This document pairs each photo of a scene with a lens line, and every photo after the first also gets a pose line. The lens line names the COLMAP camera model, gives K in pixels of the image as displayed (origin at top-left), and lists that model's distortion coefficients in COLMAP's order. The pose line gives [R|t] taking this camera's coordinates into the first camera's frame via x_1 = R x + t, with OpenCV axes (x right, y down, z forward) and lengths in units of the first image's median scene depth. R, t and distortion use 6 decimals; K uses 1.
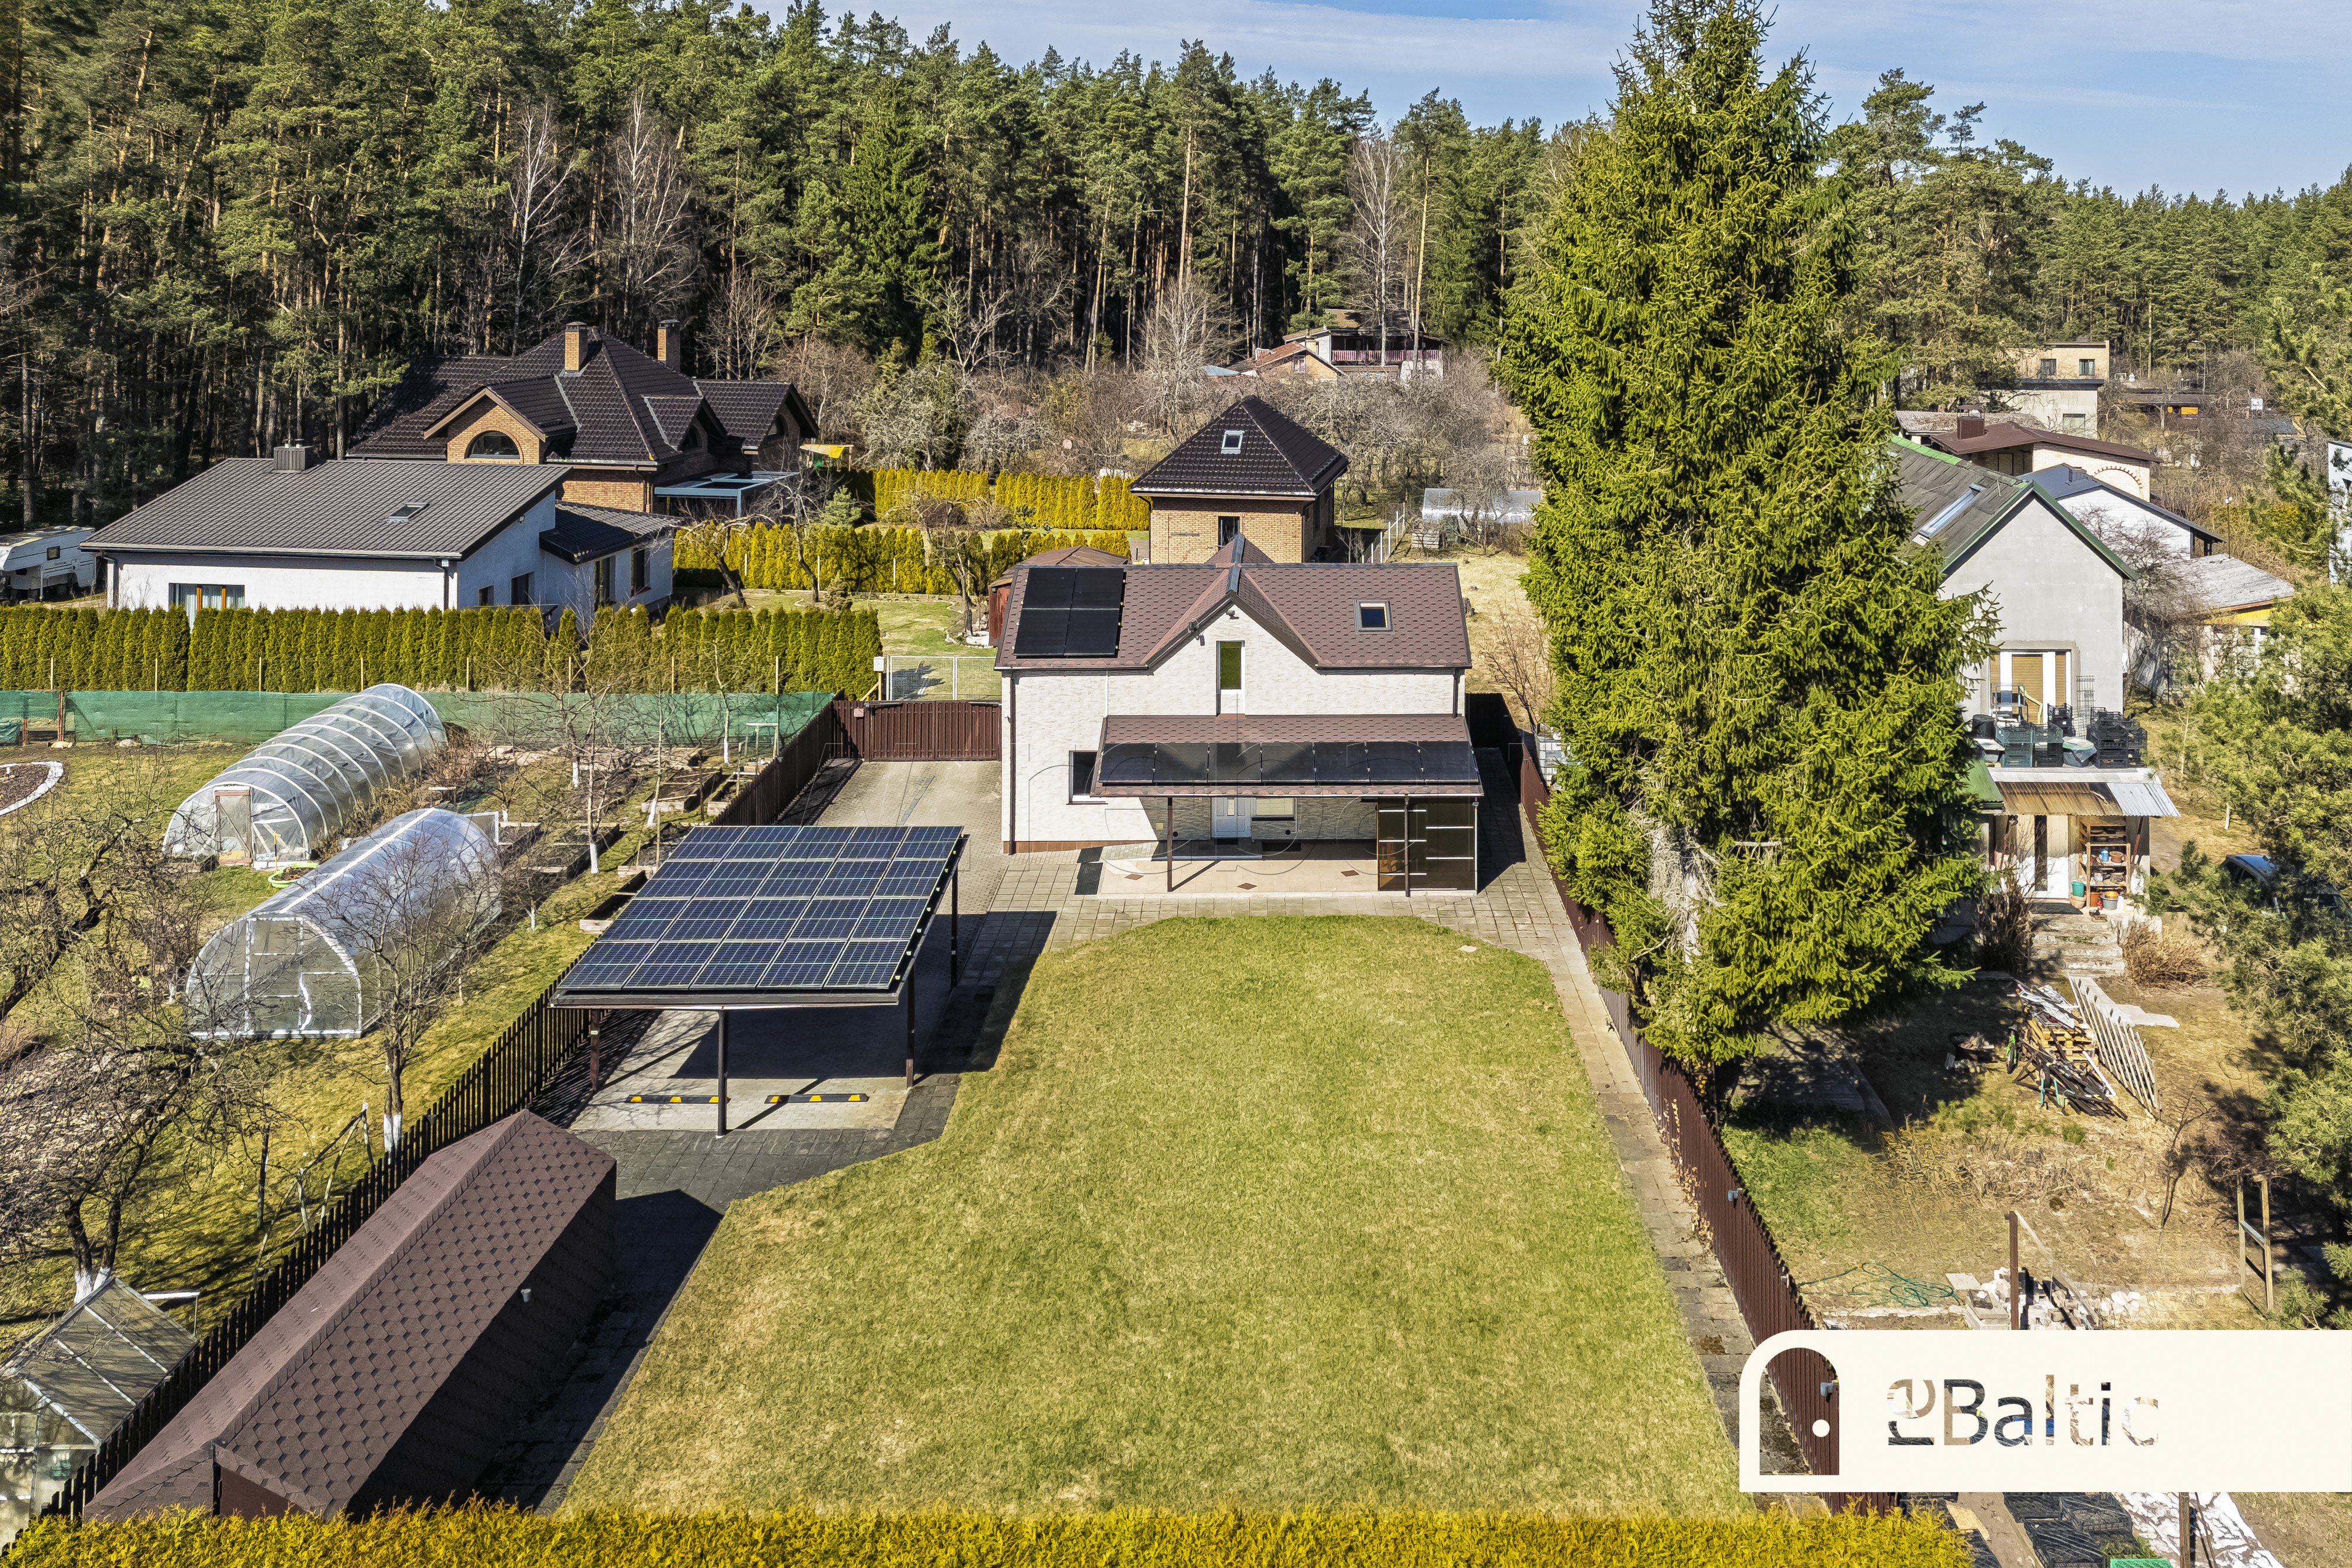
lens RADIAL K [[1990.2, 0, 1173.9], [0, 1990.2, 637.8], [0, 0, 1]] dist [0.105622, -0.205152]
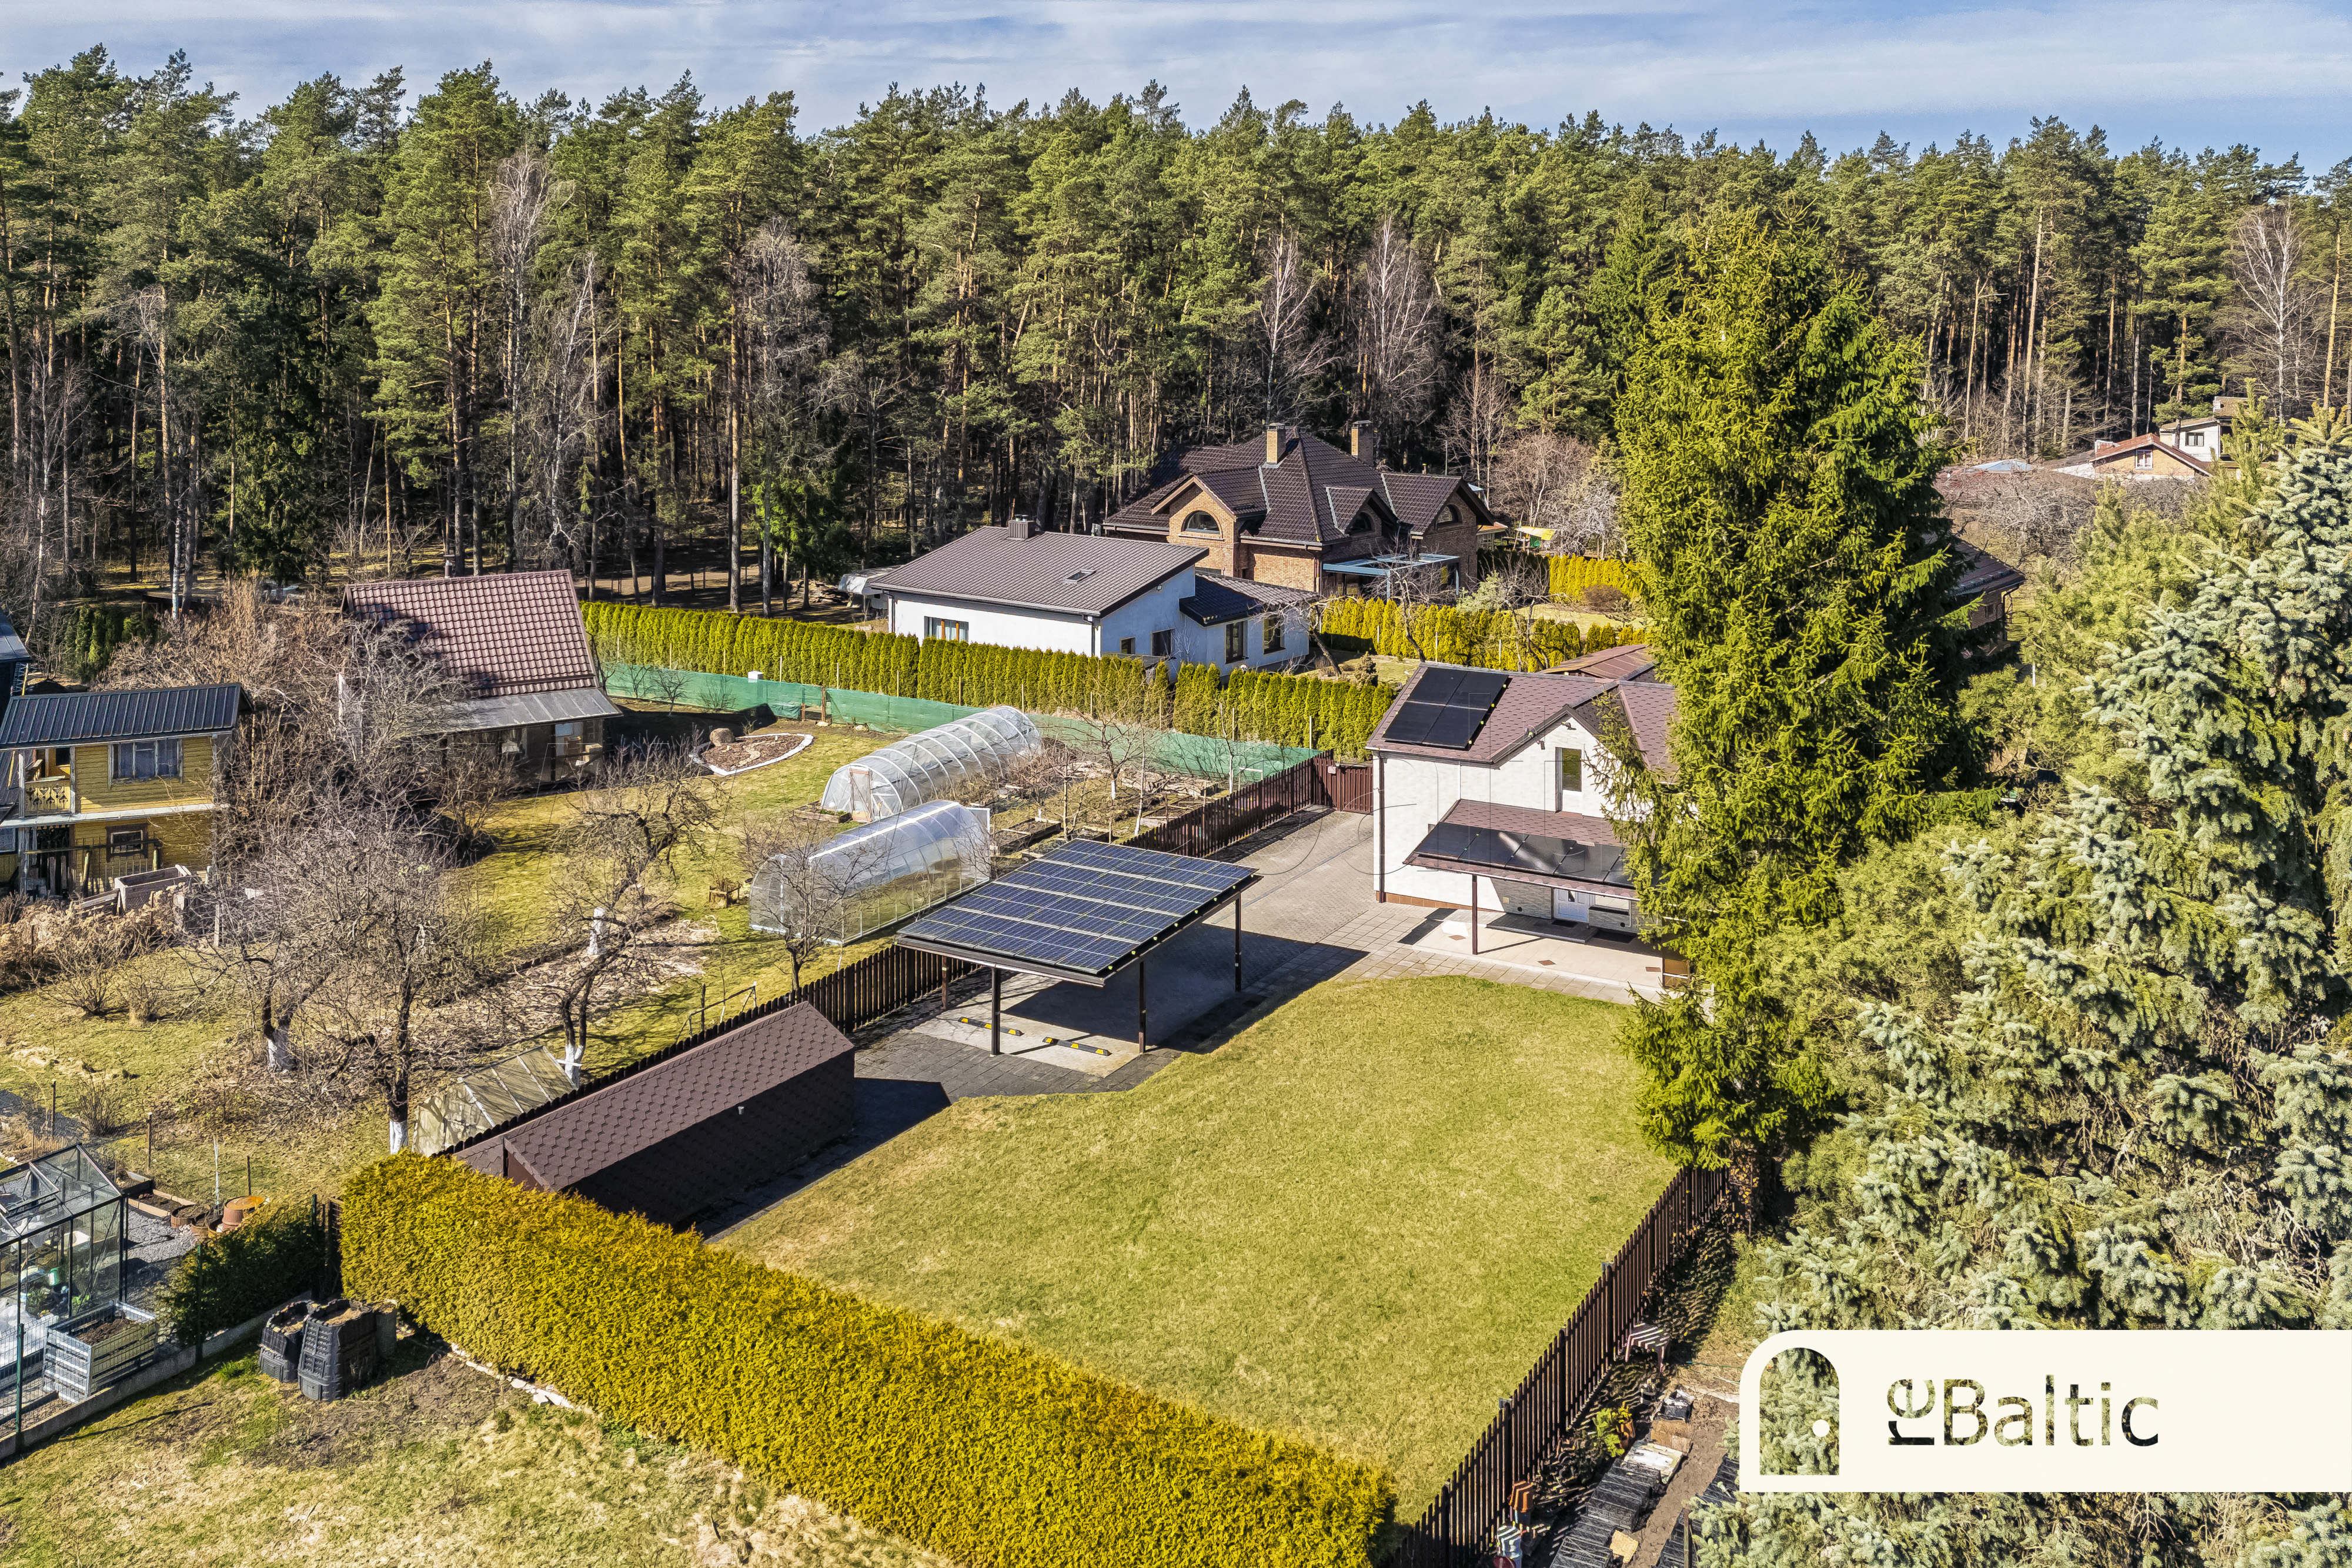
lens RADIAL K [[1851.0, 0, 1080.7], [0, 1851.0, 823.0], [0, 0, 1]] dist [0.076170, -0.075569]
pose [[0.852070, 0.138911, -0.504659, 0.224224], [-0.098664, 0.989483, 0.105779, -0.027723], [0.514046, -0.040339, 0.856814, -0.036866]]
